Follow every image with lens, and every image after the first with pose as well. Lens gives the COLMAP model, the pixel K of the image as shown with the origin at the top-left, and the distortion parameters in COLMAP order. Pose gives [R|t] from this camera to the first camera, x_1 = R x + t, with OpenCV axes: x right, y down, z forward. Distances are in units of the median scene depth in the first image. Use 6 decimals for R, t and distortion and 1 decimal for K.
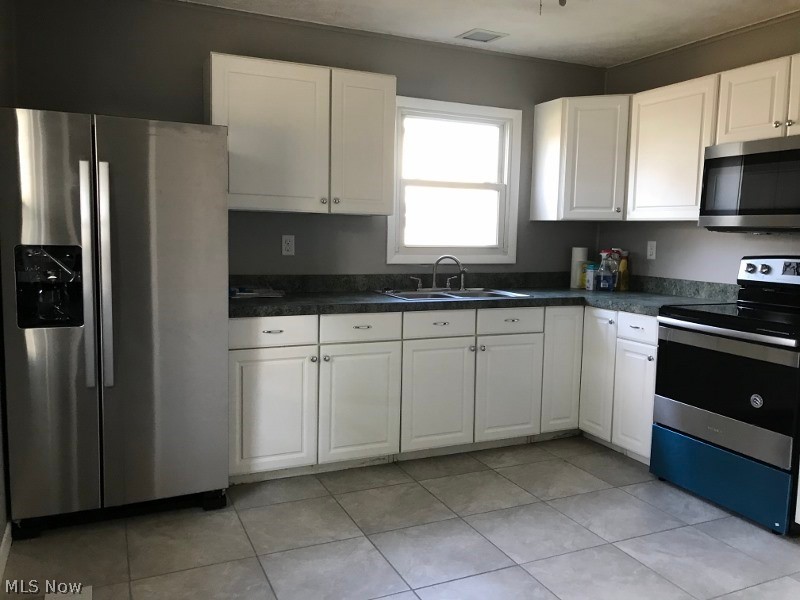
lens RADIAL K [[642.5, 0, 400.0], [0, 642.5, 300.0], [0, 0, 1]] dist [0.105985, -0.332644]
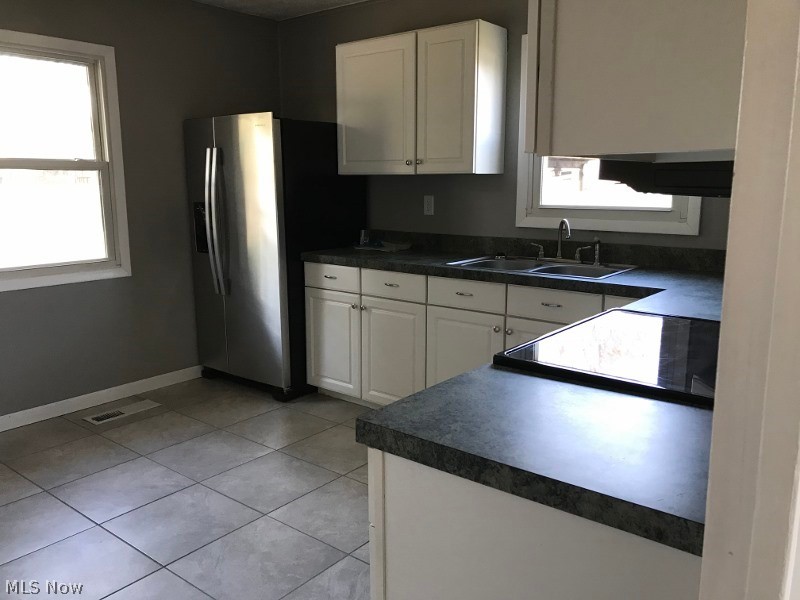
lens RADIAL K [[642.5, 0, 400.0], [0, 642.5, 300.0], [0, 0, 1]] dist [0.105985, -0.332644]
pose [[0.445420, 0.139160, -0.884441, 0.920378], [-0.085451, 0.989945, 0.112725, -0.054645], [0.891235, 0.025366, 0.452832, 0.569544]]
